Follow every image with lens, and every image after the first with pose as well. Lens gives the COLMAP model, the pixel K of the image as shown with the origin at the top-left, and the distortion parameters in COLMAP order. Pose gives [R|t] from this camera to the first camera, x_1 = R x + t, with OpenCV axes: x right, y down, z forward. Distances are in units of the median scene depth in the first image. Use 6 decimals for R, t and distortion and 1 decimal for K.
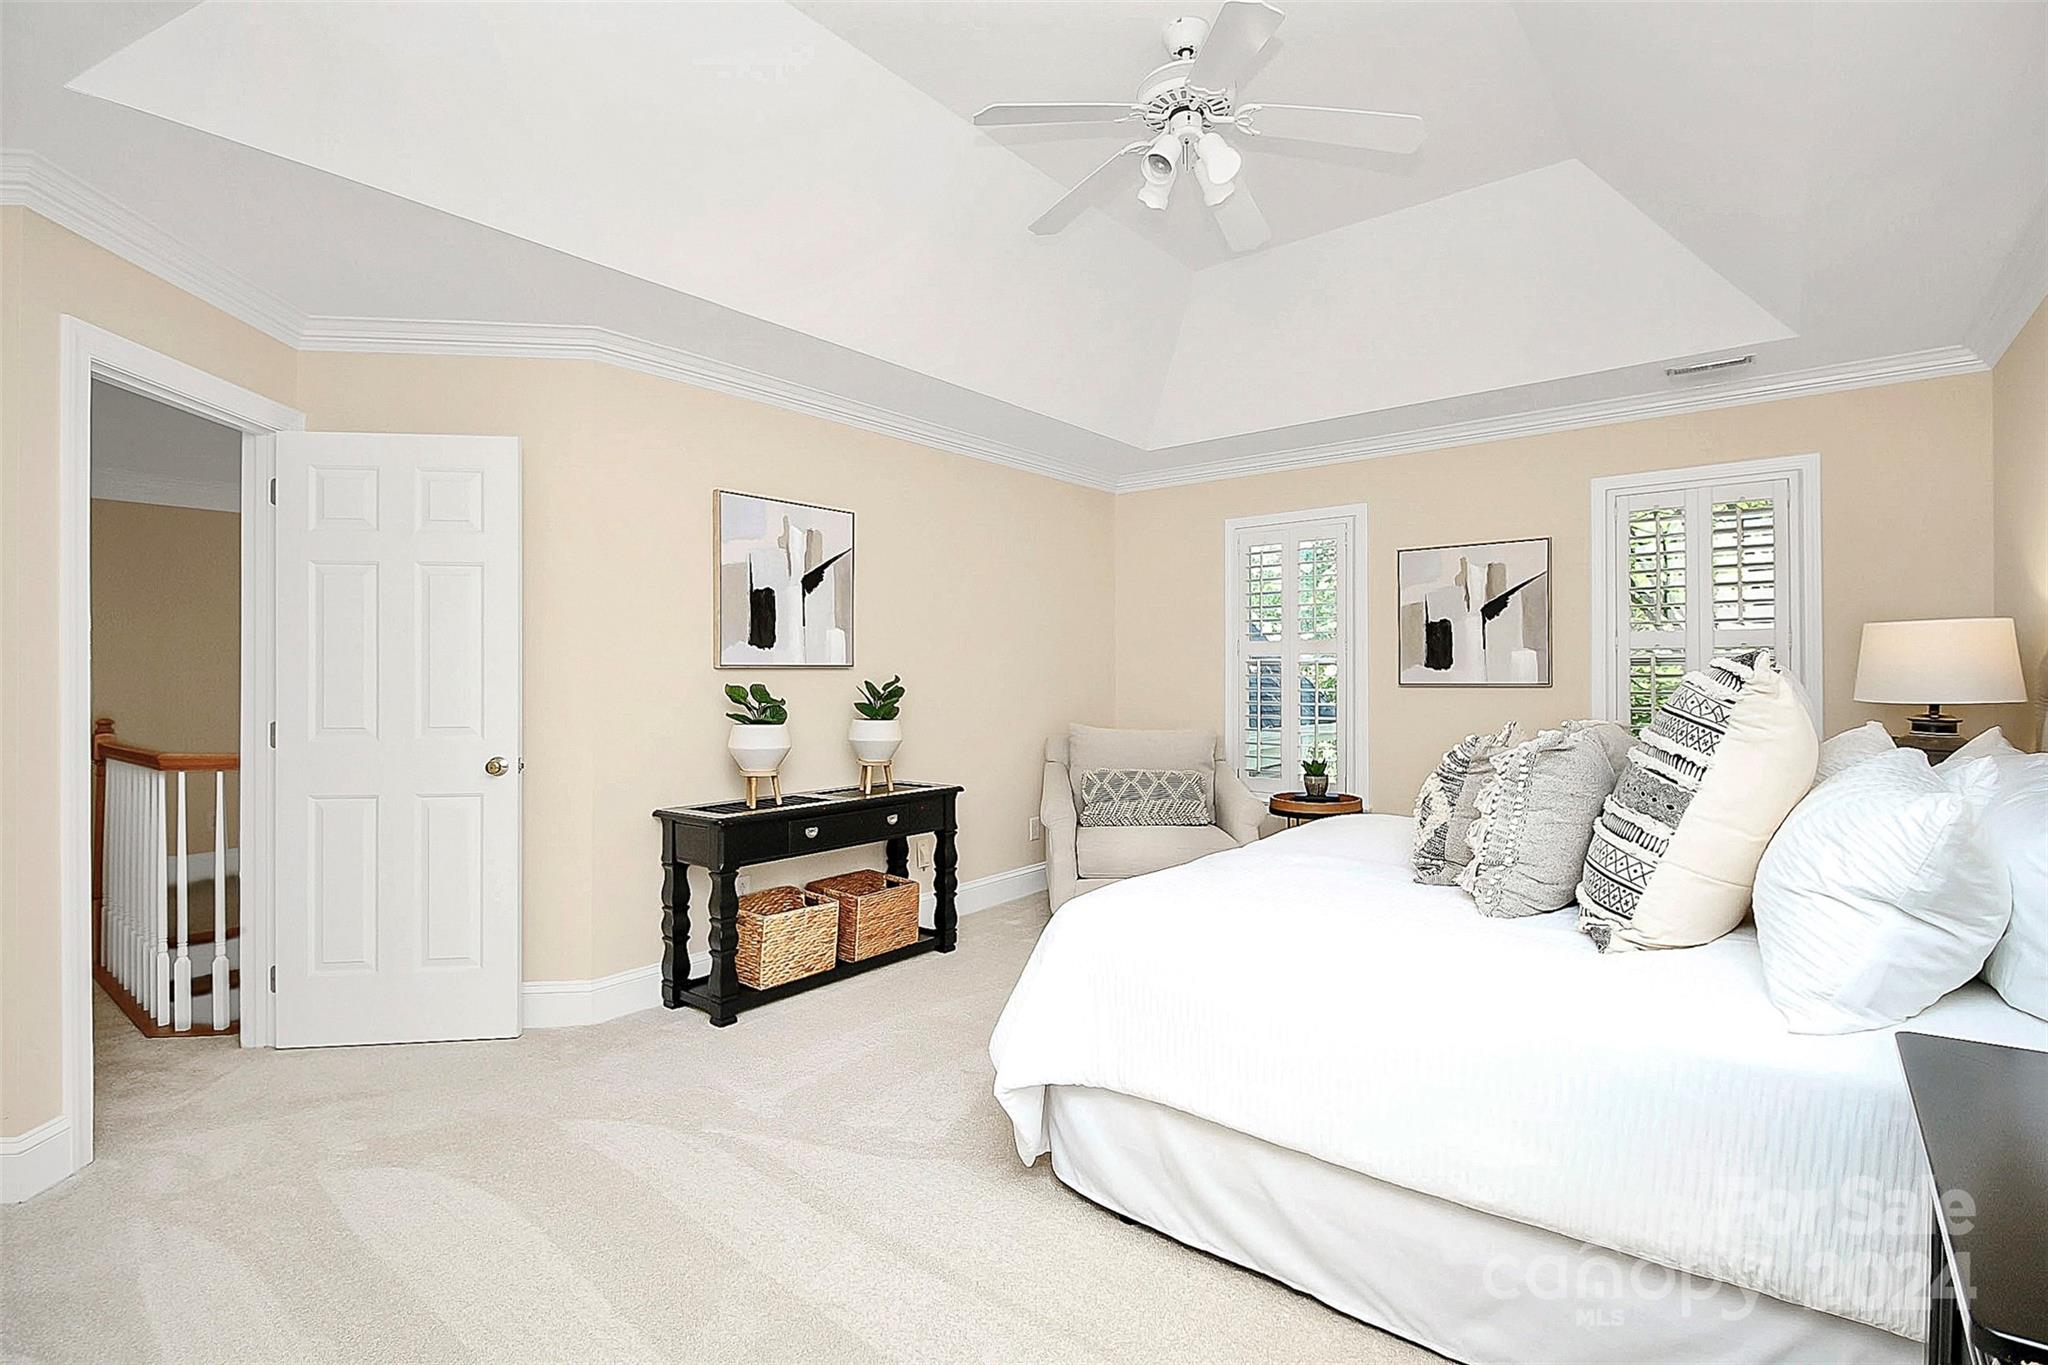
lens RADIAL K [[968.5, 0, 1028.6], [0, 968.5, 672.4], [0, 0, 1]] dist [0.006252, -0.013536]
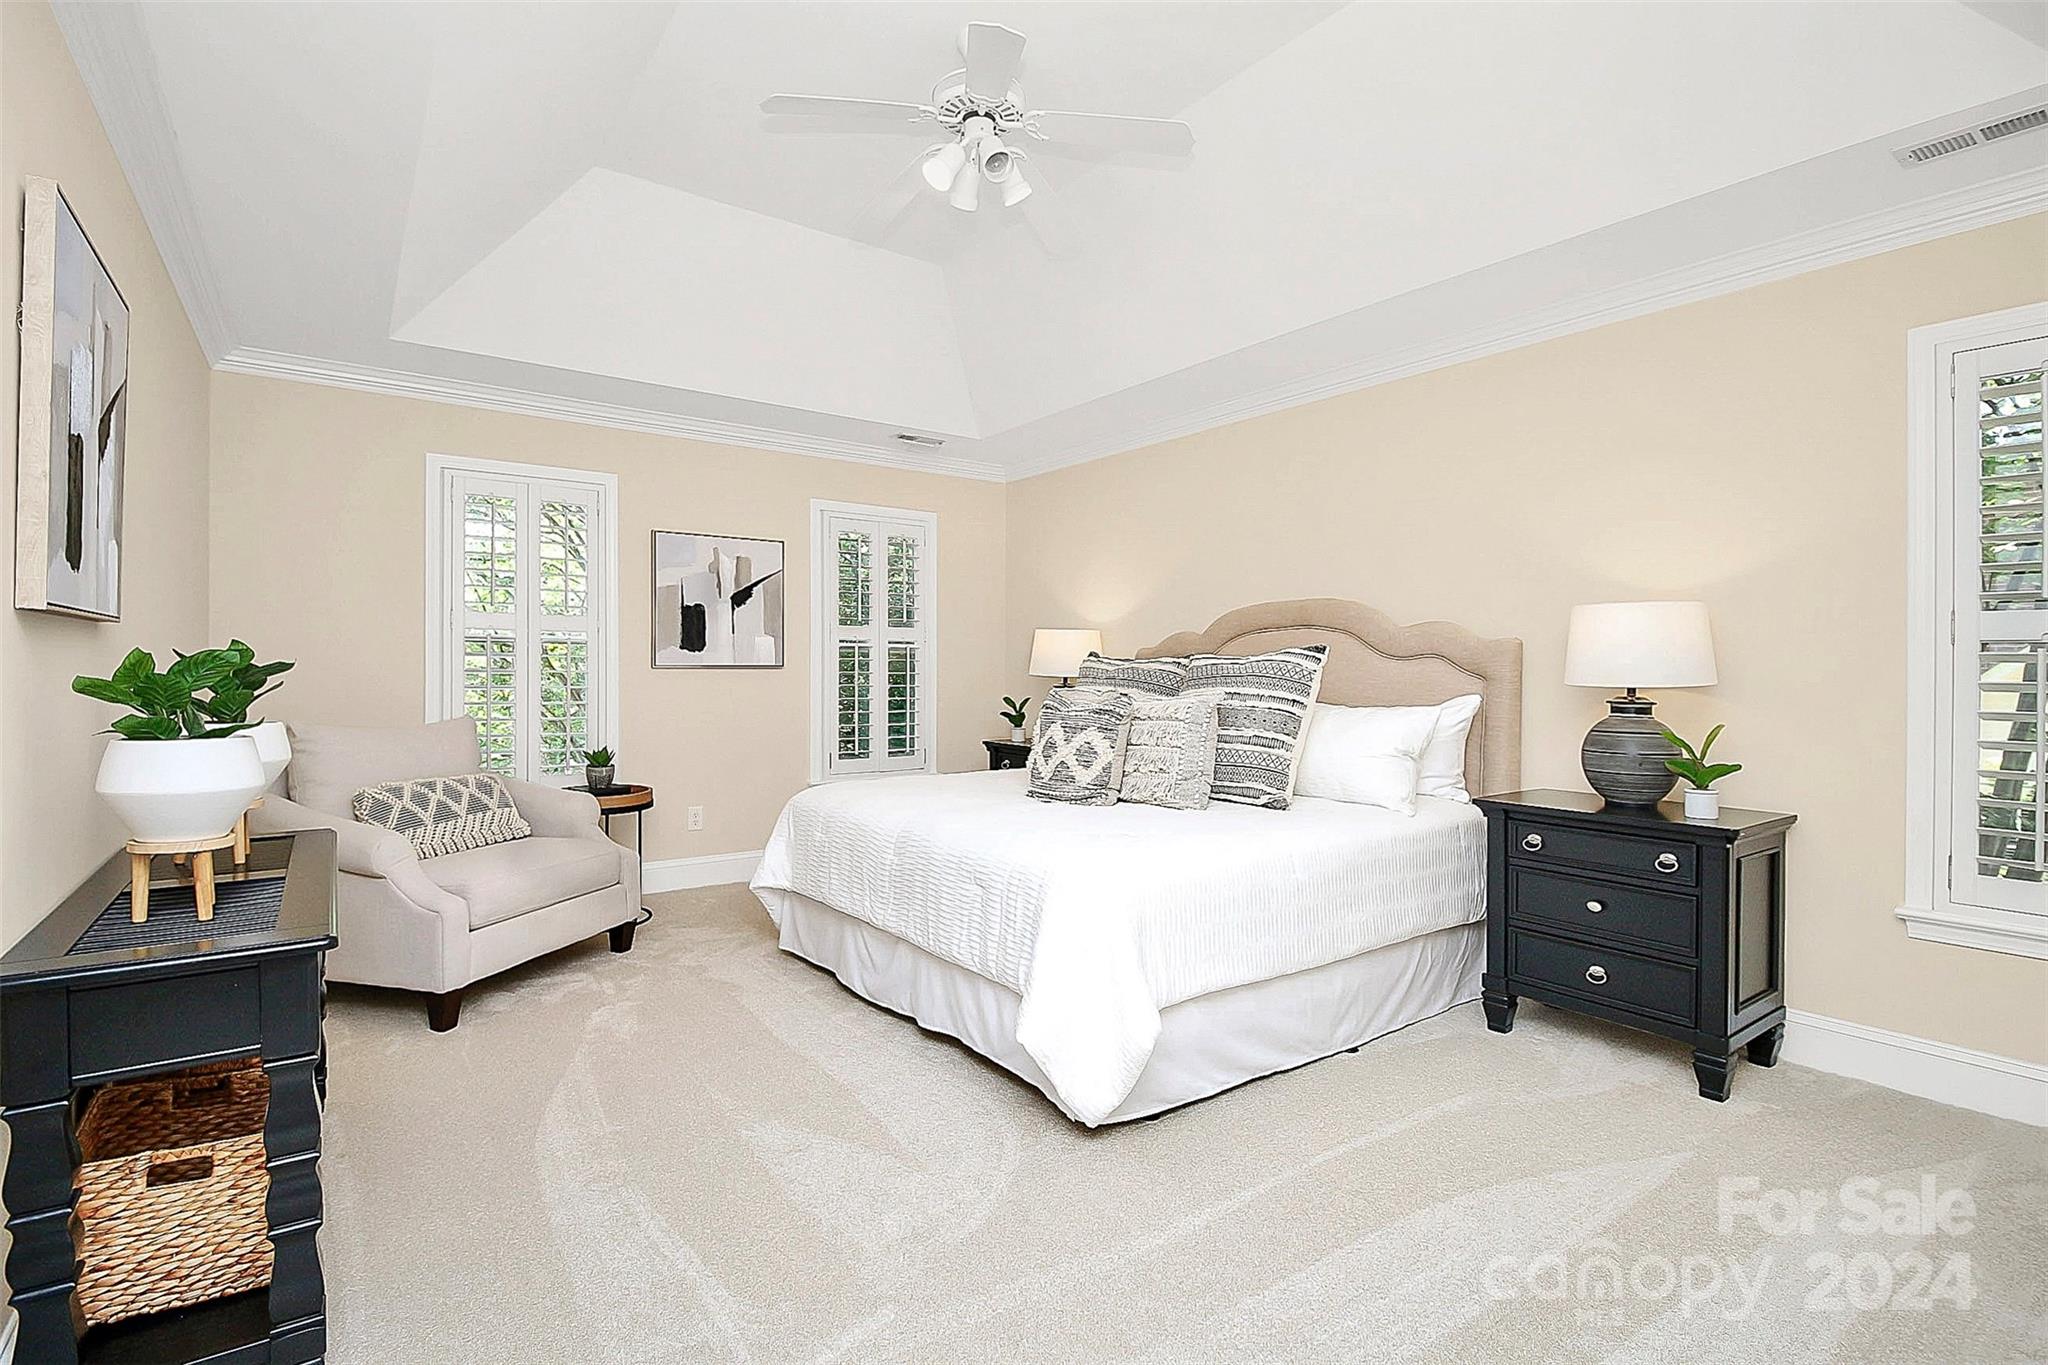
lens RADIAL K [[968.5, 0, 1028.6], [0, 968.5, 672.4], [0, 0, 1]] dist [0.006252, -0.013536]
pose [[0.226334, -0.013101, 0.973962, -0.528315], [-0.007842, 0.999853, 0.015271, 0.000687], [-0.974018, -0.011095, 0.226197, 0.424107]]
